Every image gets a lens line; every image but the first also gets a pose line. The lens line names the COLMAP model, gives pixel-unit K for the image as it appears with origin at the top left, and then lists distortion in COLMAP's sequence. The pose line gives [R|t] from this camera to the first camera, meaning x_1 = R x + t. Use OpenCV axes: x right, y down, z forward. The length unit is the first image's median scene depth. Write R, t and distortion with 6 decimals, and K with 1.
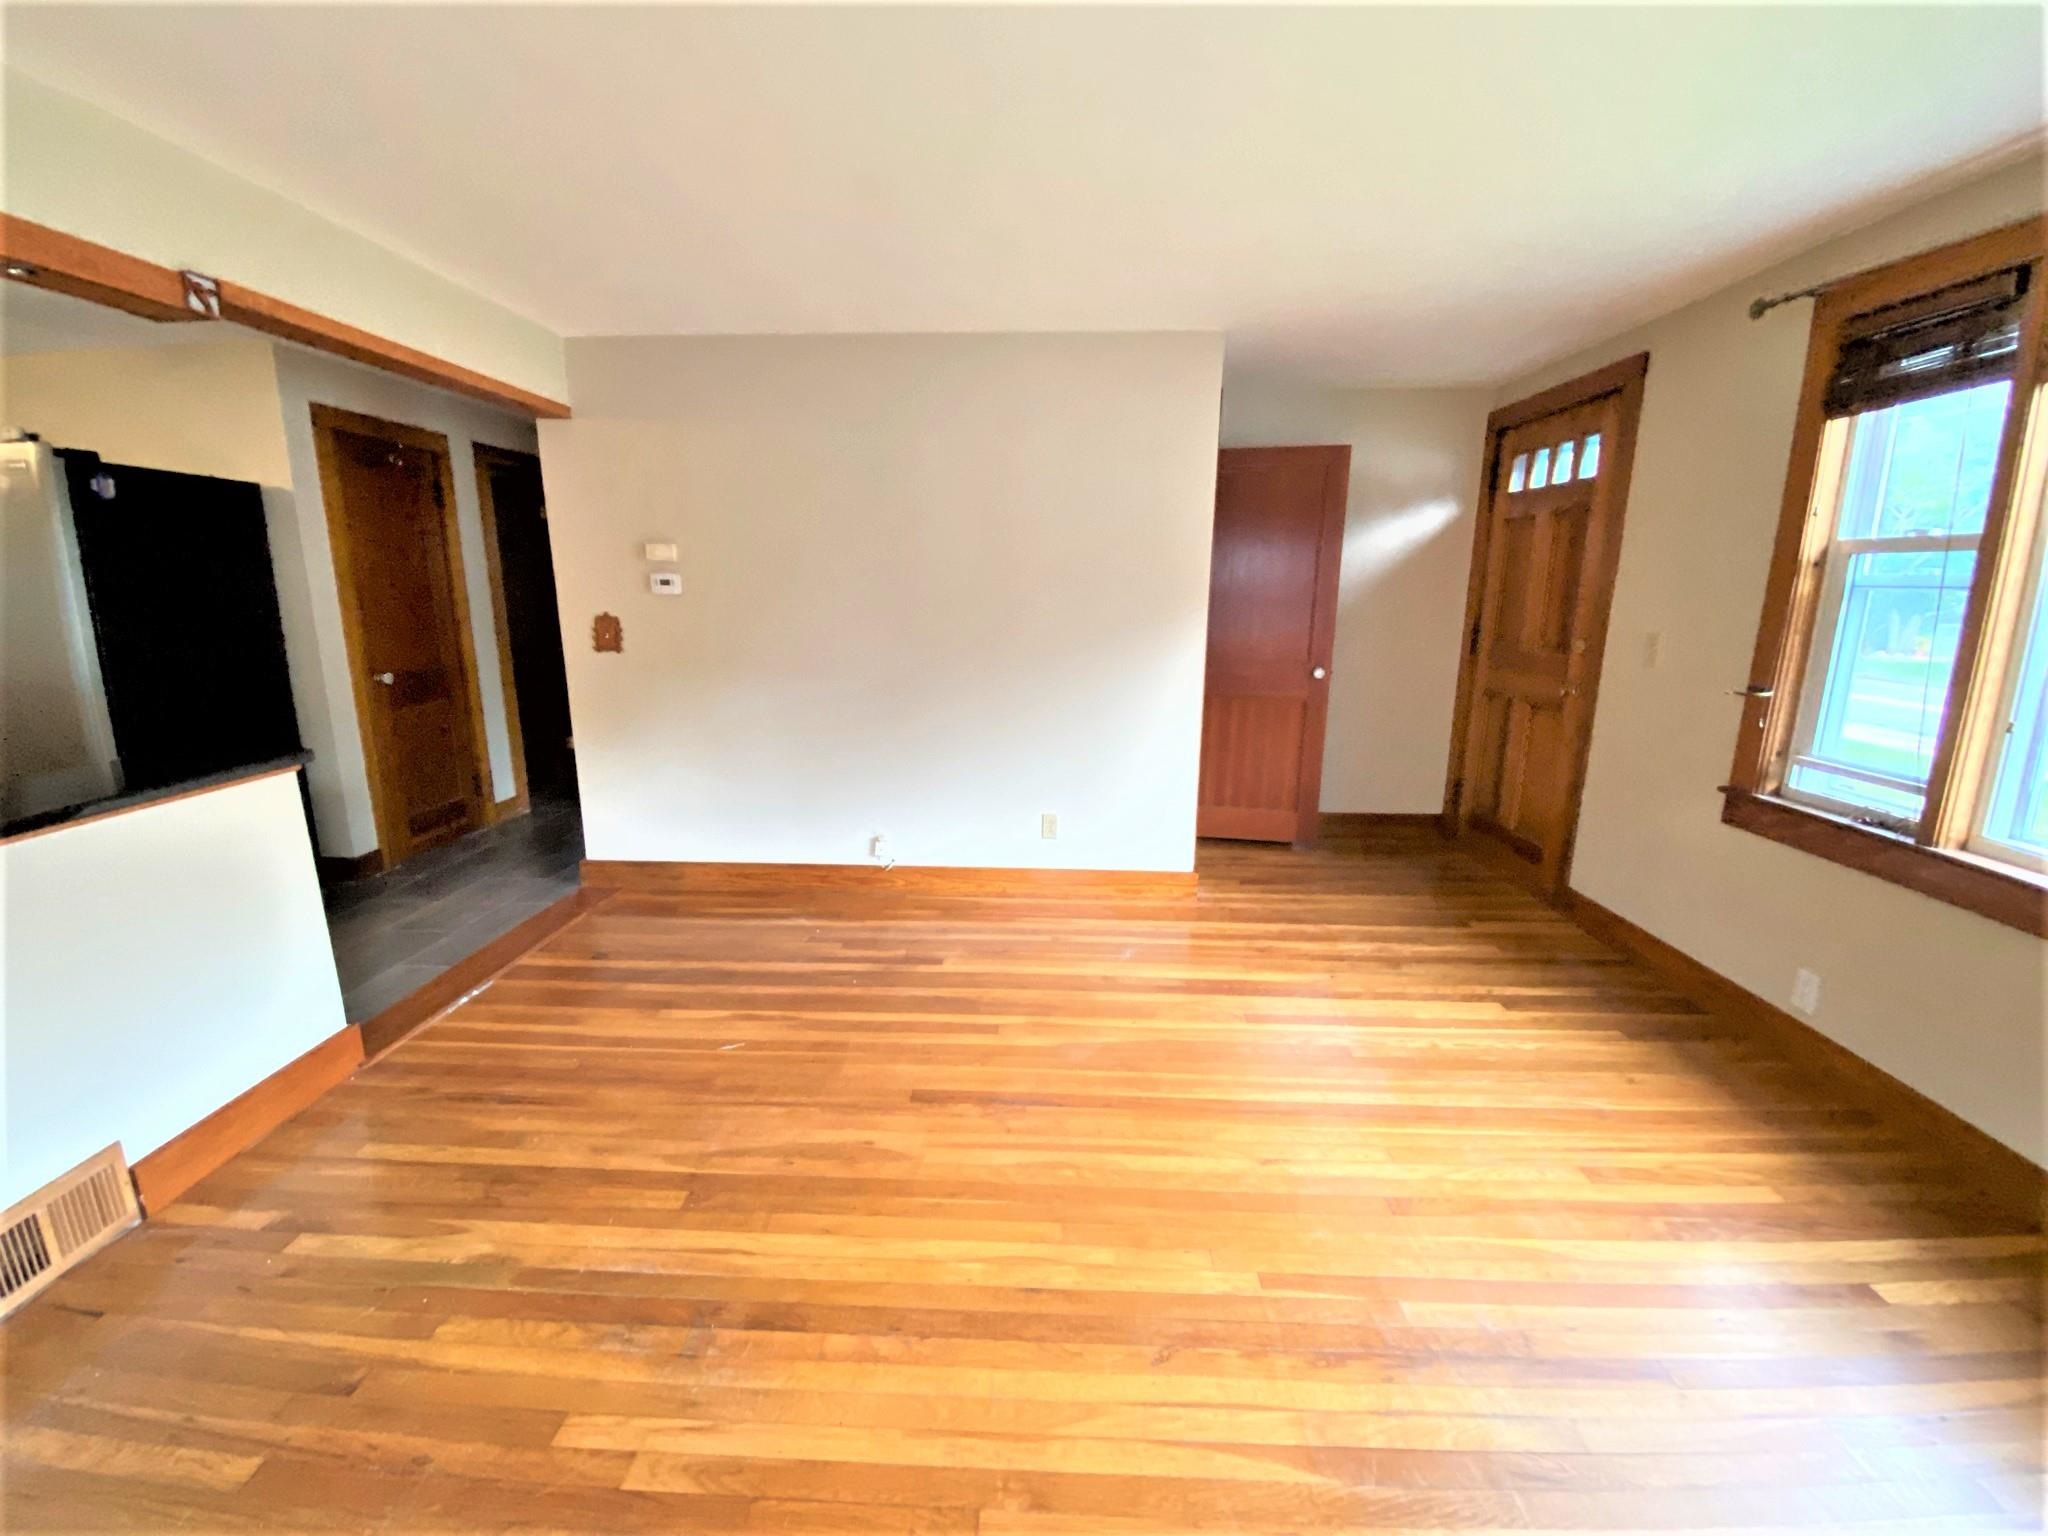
lens RADIAL K [[829.2, 0, 1017.1], [0, 829.2, 771.7], [0, 0, 1]] dist [0.054514, -0.042441]
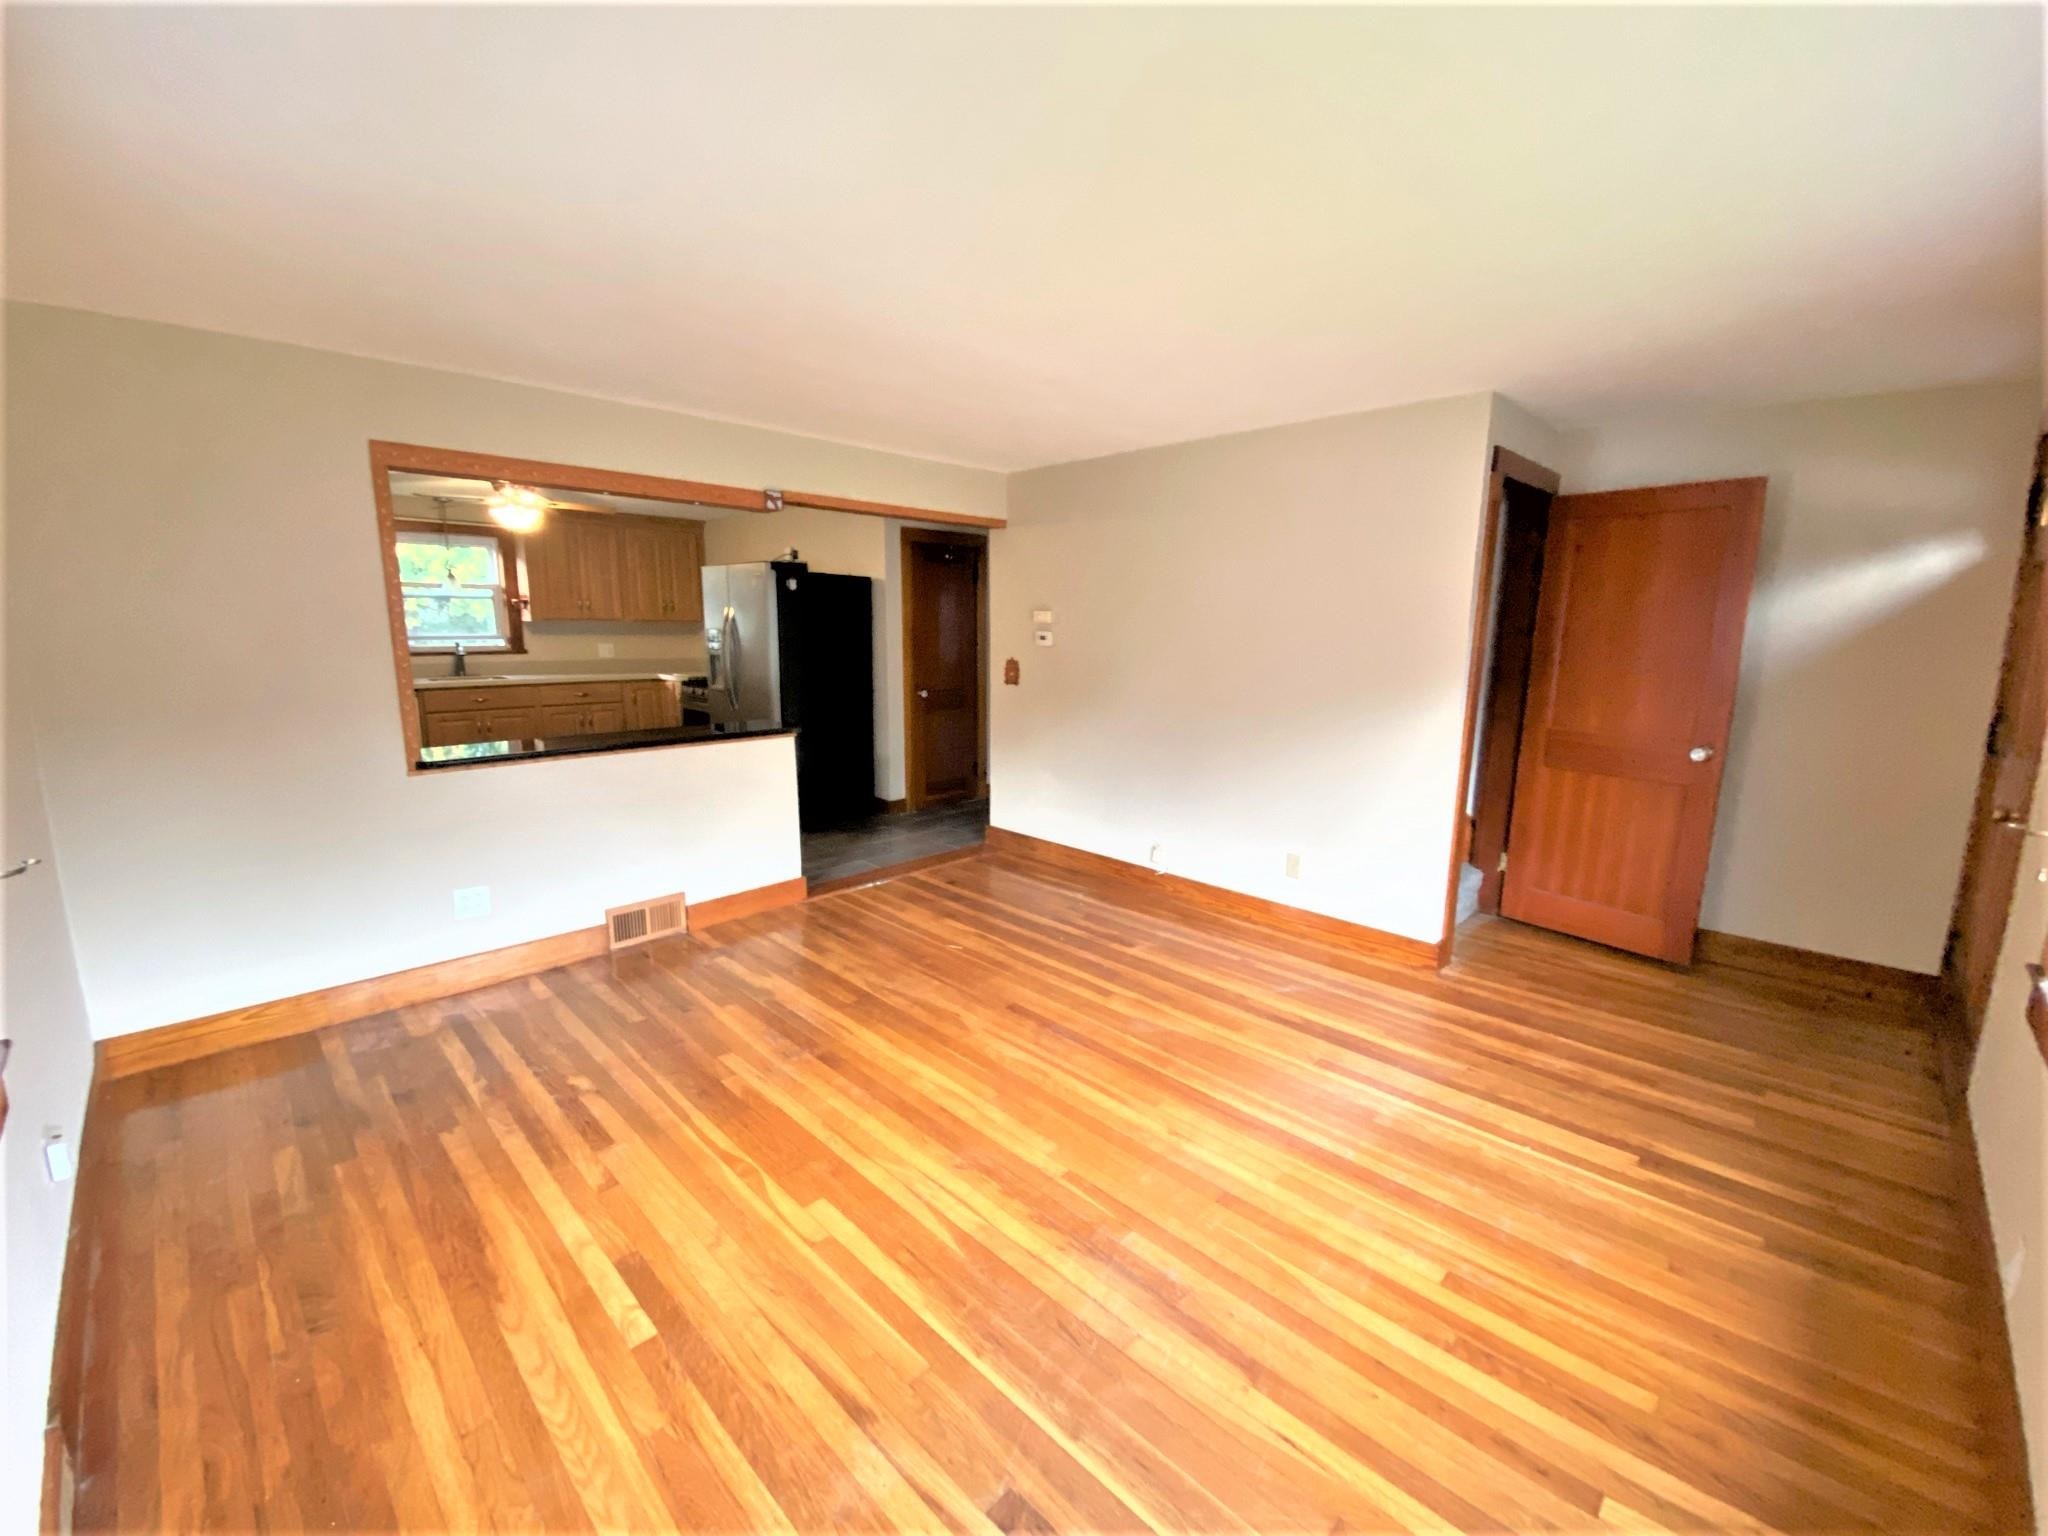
lens RADIAL K [[829.2, 0, 1017.1], [0, 829.2, 771.7], [0, 0, 1]] dist [0.054514, -0.042441]
pose [[0.736382, 0.123394, -0.665218, 0.656270], [-0.151222, 0.988371, 0.015937, -0.023394], [0.659449, 0.088860, 0.746479, -0.064786]]
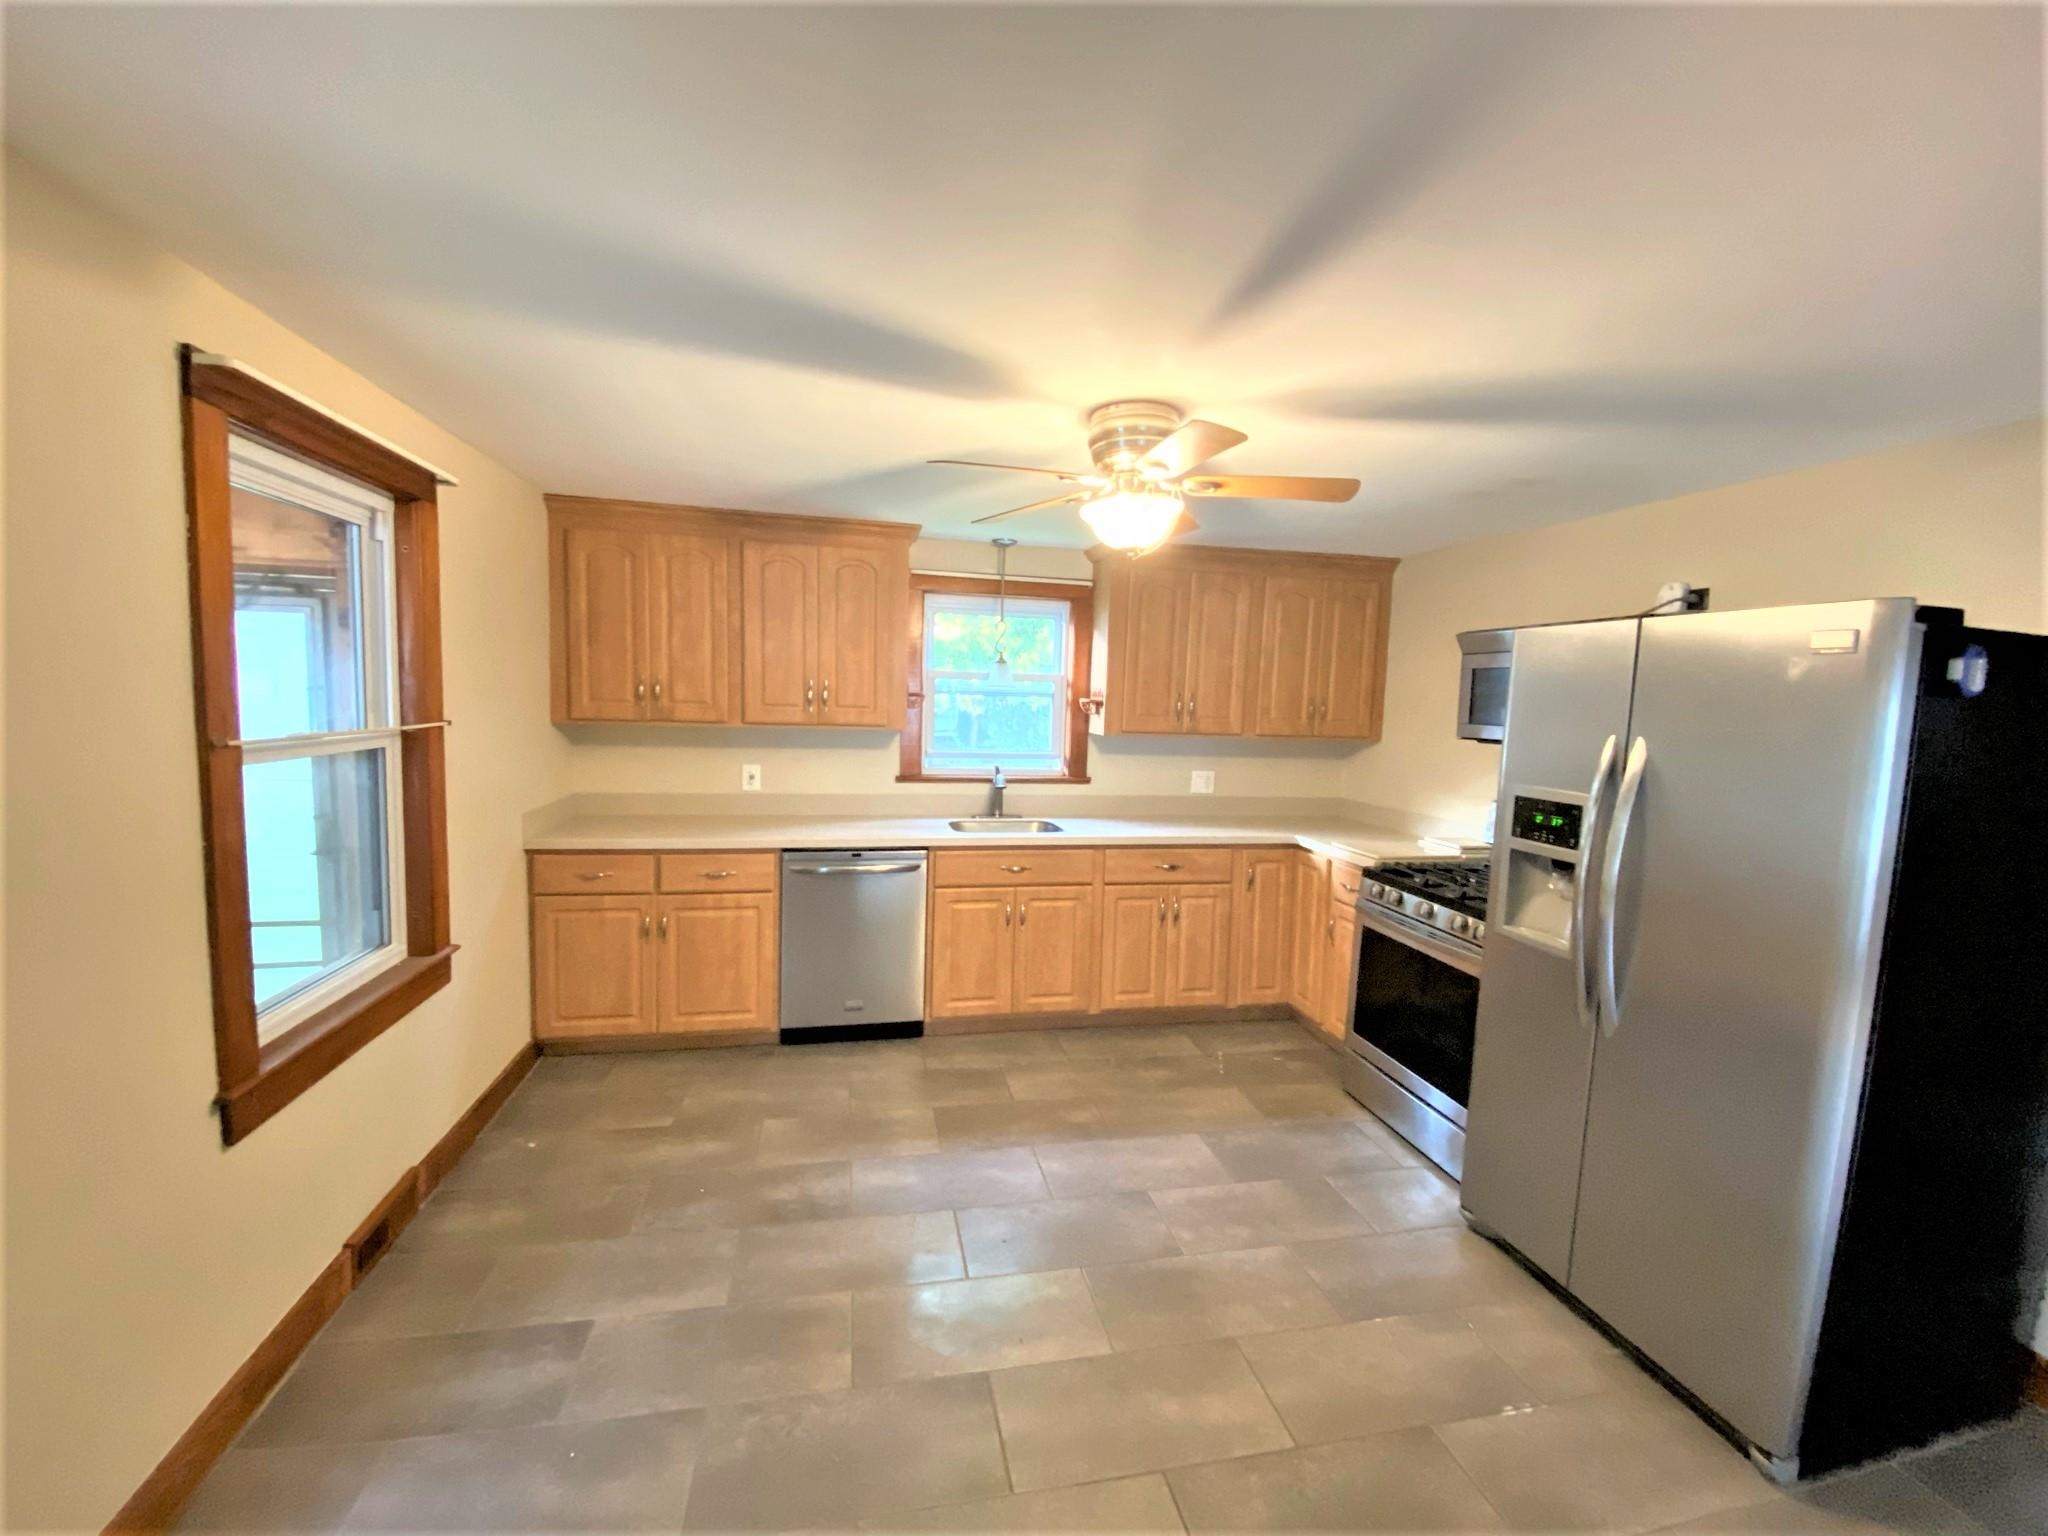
lens RADIAL K [[829.2, 0, 1017.1], [0, 829.2, 771.7], [0, 0, 1]] dist [0.054514, -0.042441]
pose [[0.244158, 0.092428, -0.965321, -0.763501], [-0.236410, 0.971087, 0.033185, -0.159547], [0.940477, 0.220109, 0.258950, 0.304063]]
